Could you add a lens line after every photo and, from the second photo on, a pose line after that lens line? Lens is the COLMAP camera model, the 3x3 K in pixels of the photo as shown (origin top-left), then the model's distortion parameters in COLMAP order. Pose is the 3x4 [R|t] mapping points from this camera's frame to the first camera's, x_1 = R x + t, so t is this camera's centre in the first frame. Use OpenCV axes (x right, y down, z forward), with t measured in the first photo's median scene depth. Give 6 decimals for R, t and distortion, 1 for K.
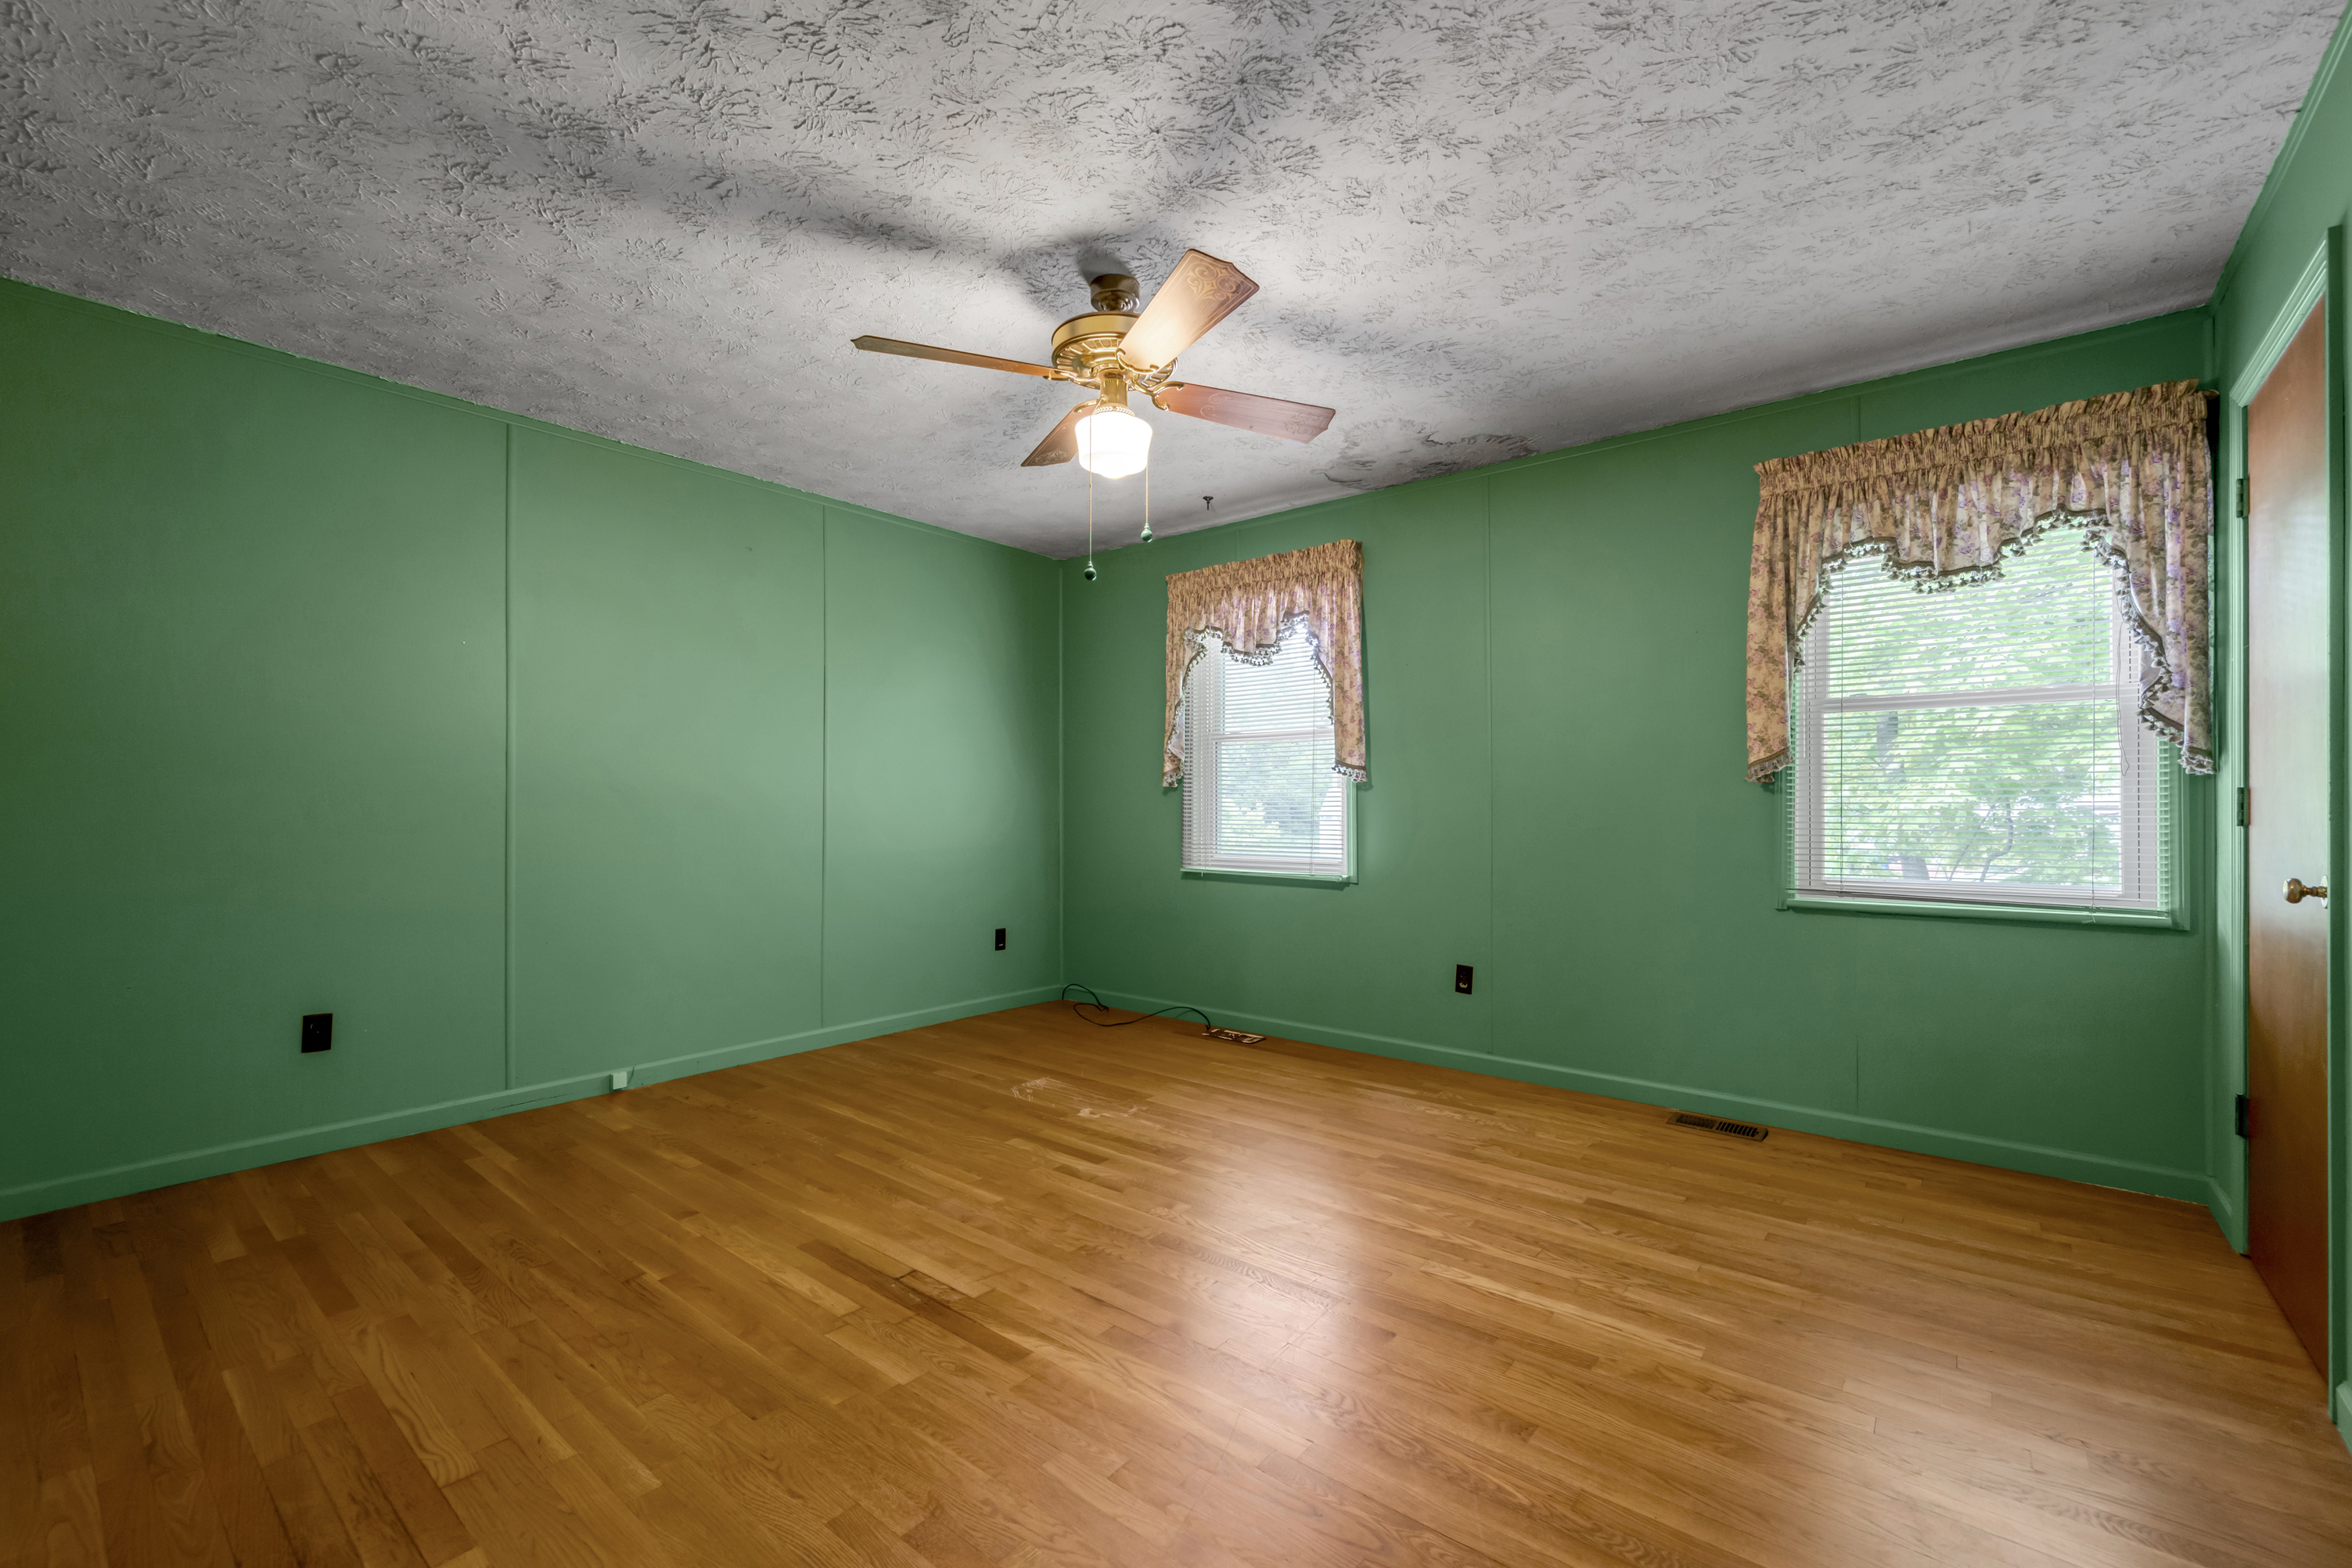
lens RADIAL K [[970.0, 0, 1178.4], [0, 970.0, 795.9], [0, 0, 1]] dist [-0.000466, -0.000145]
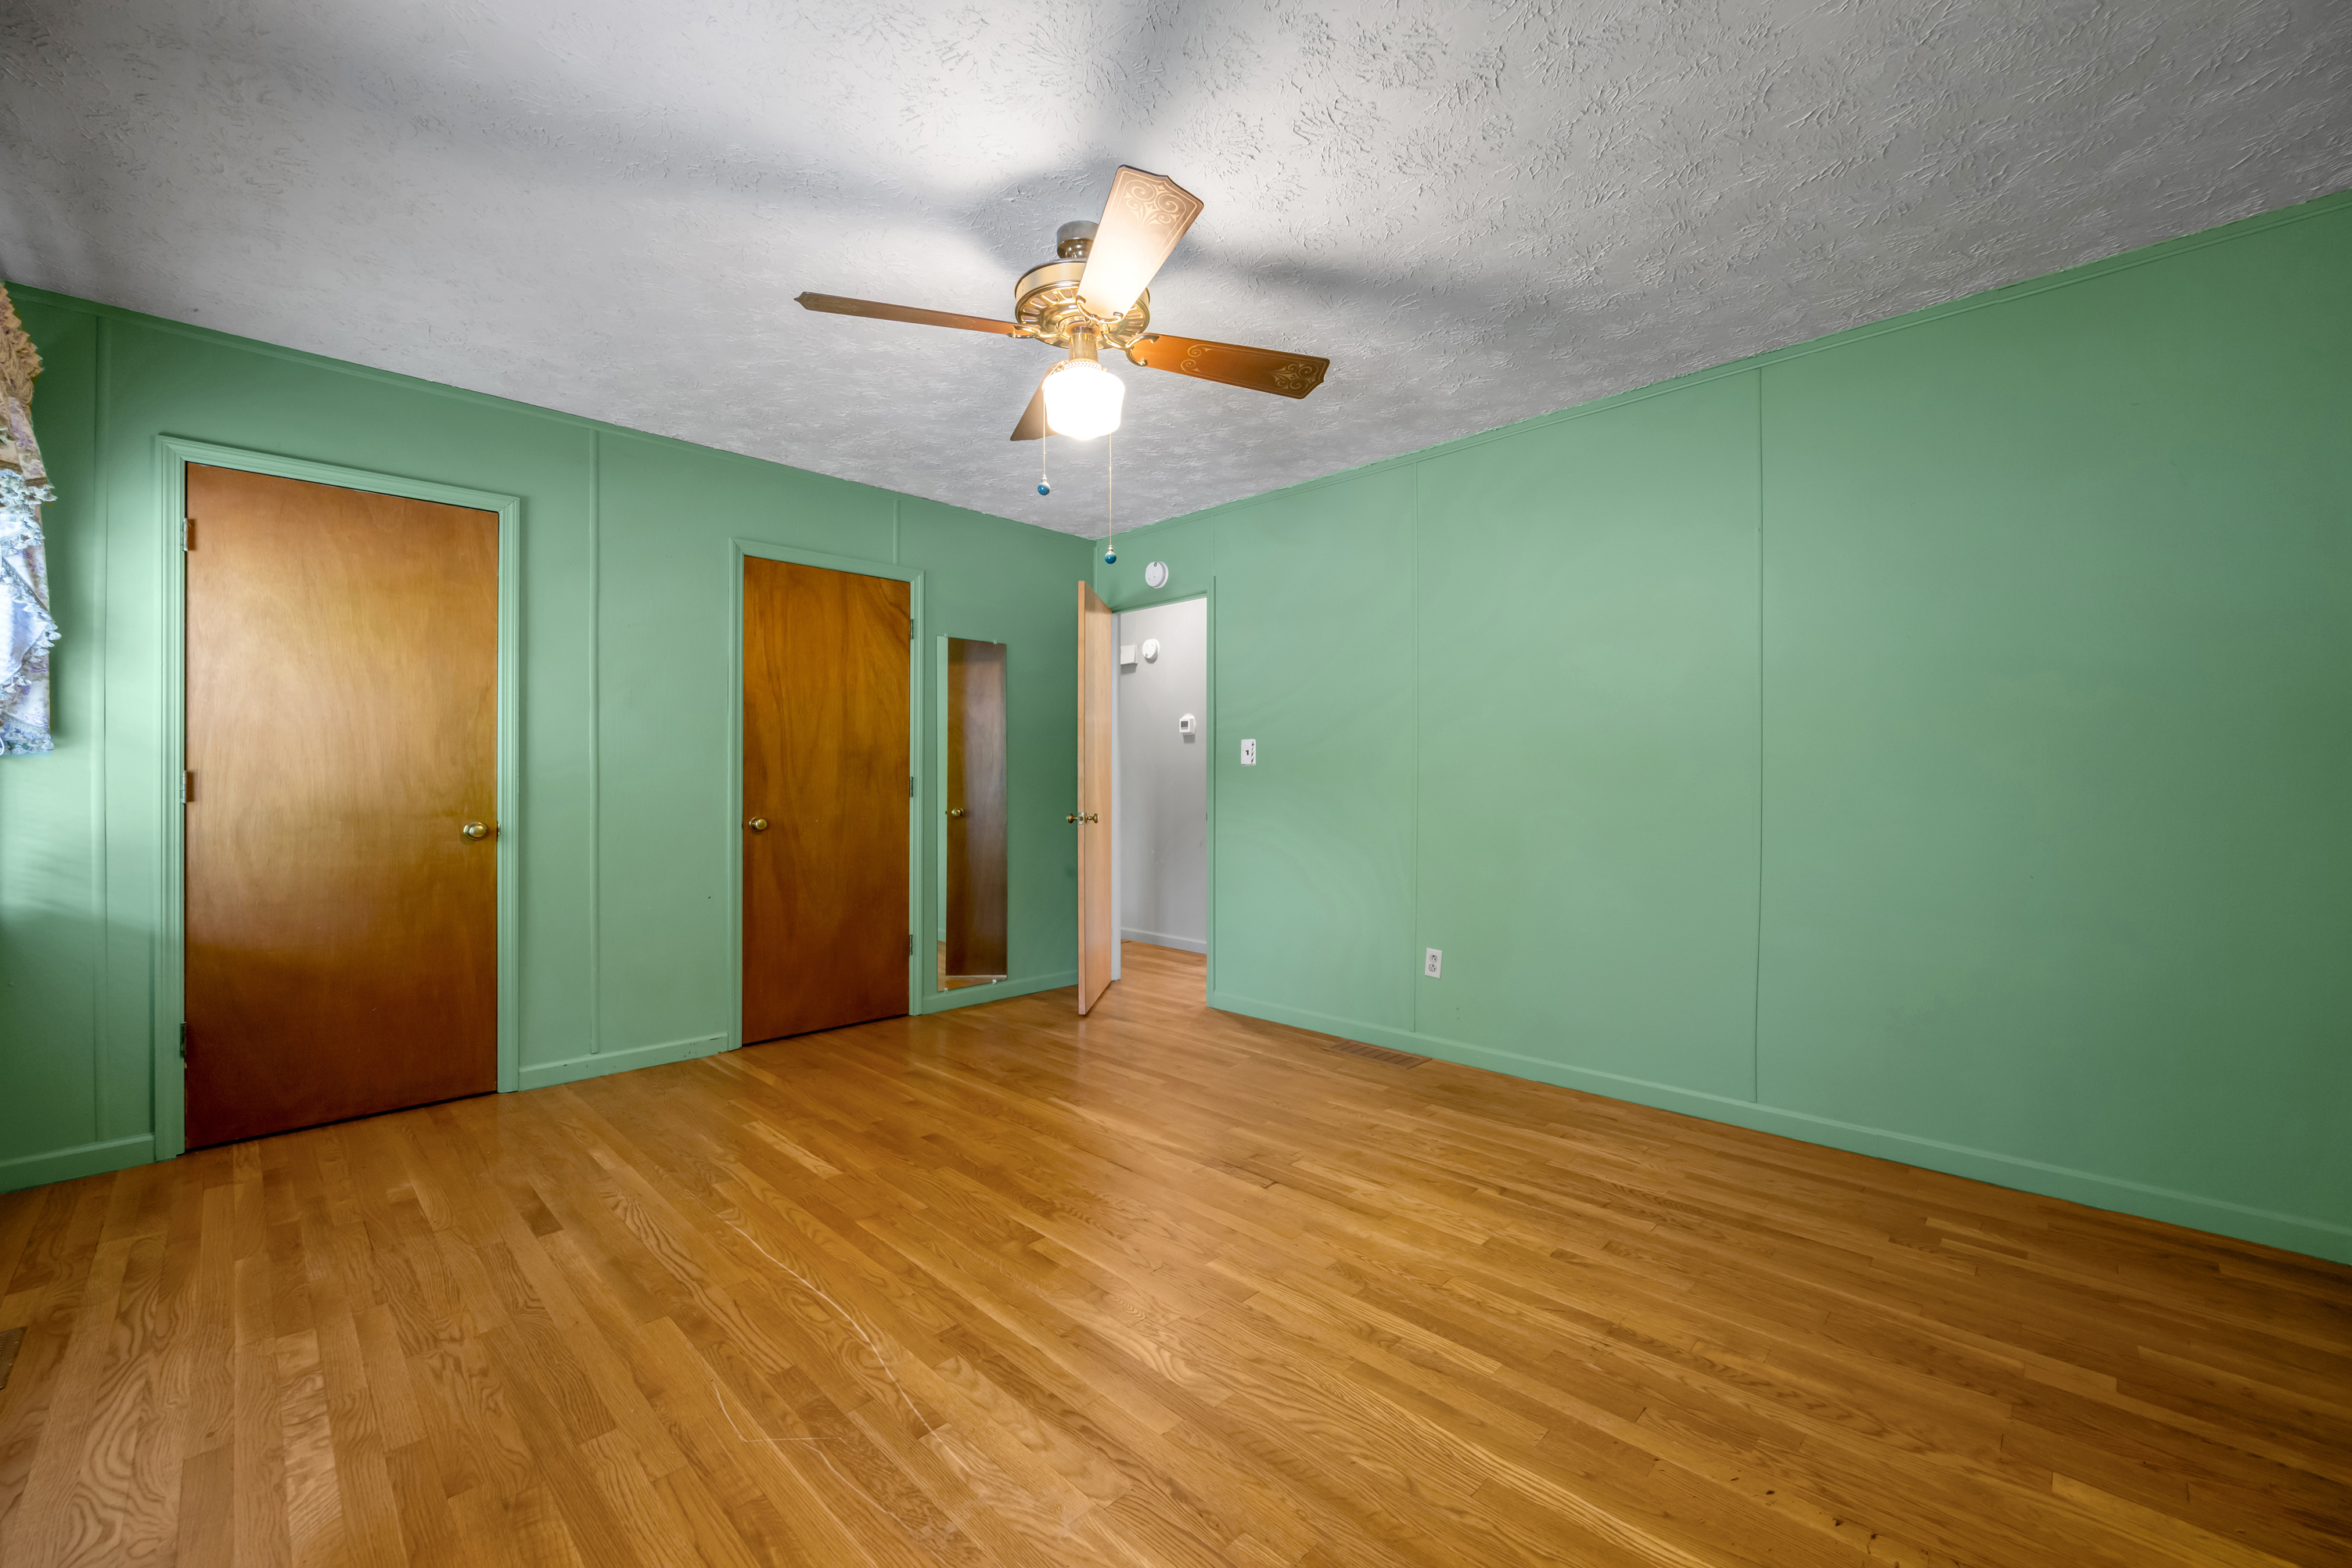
lens RADIAL K [[944.4, 0, 1176.0], [0, 944.4, 784.0], [0, 0, 1]] dist [-0.001151, -0.000128]
pose [[-0.995037, 0.000729, 0.099501, -0.236670], [-0.000193, 0.999957, -0.009253, 0.013828], [-0.099503, -0.009227, -0.994994, 1.809673]]
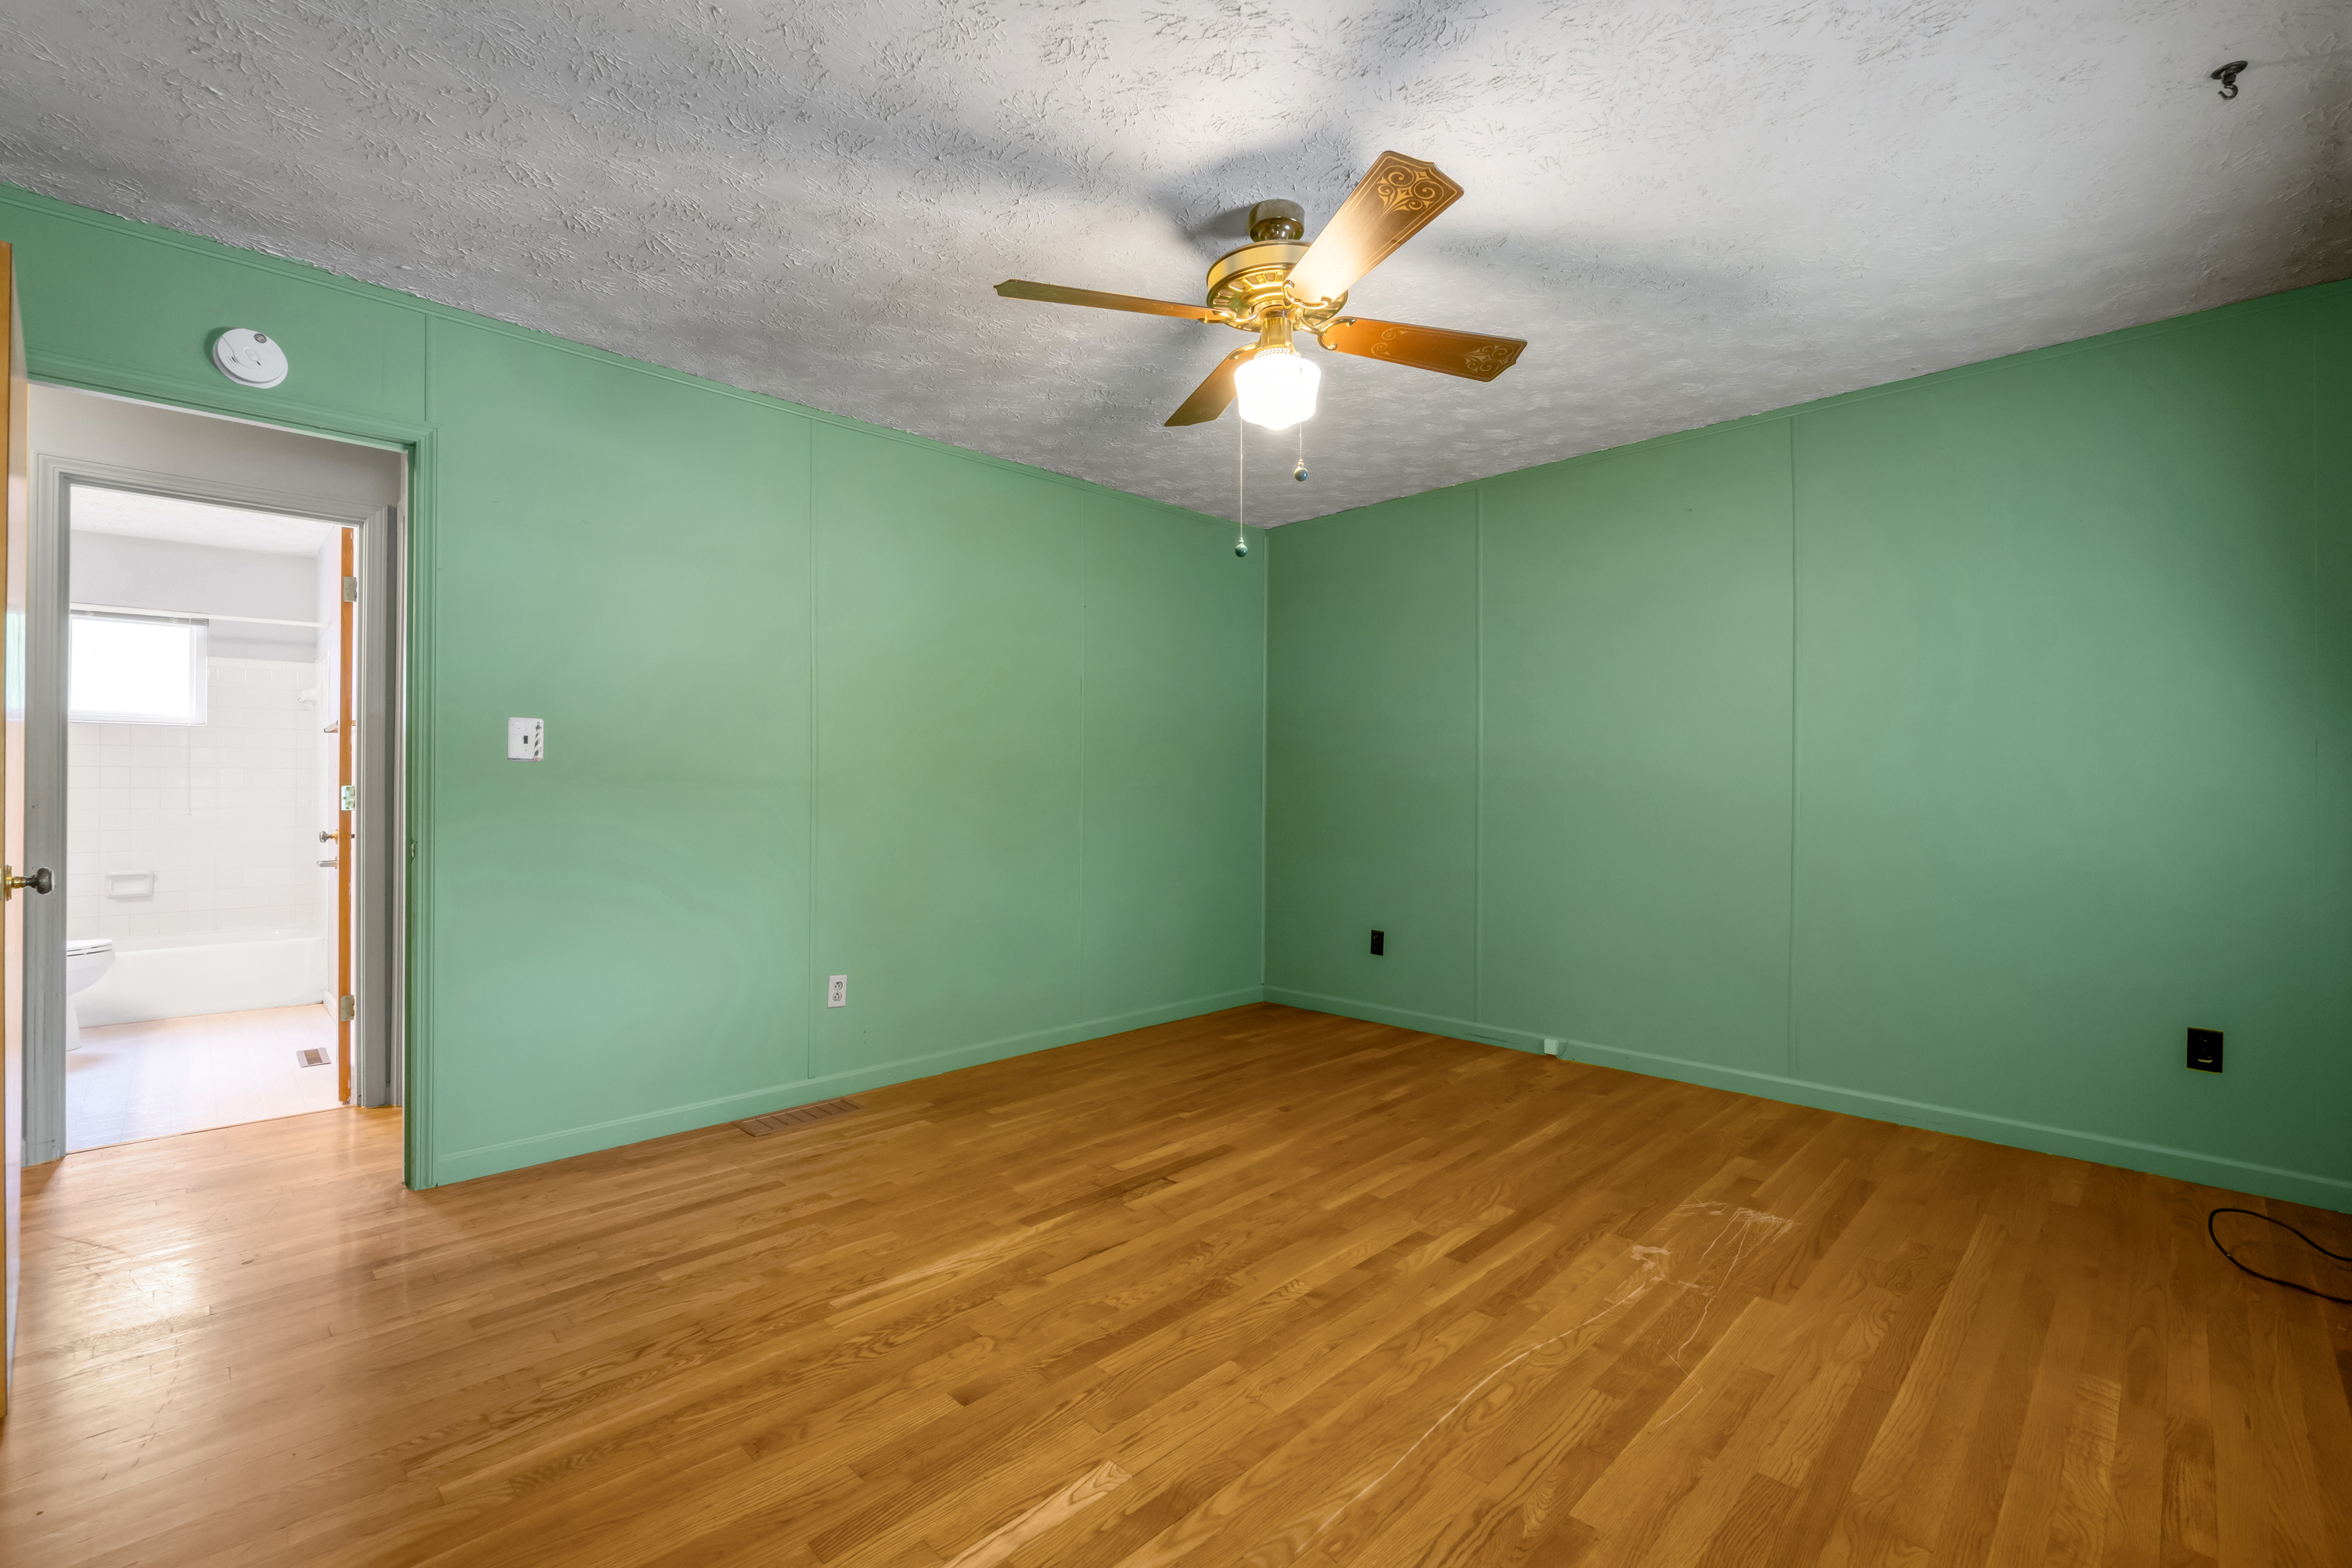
lens RADIAL K [[1014.8, 0, 1176.0], [0, 1014.8, 784.0], [0, 0, 1]] dist [-0.001250, -0.000009]
pose [[-0.103982, -0.008237, -0.994545, 0.828979], [0.006834, 0.999936, -0.008997, 0.006266], [0.994556, -0.007733, -0.103919, 0.958964]]
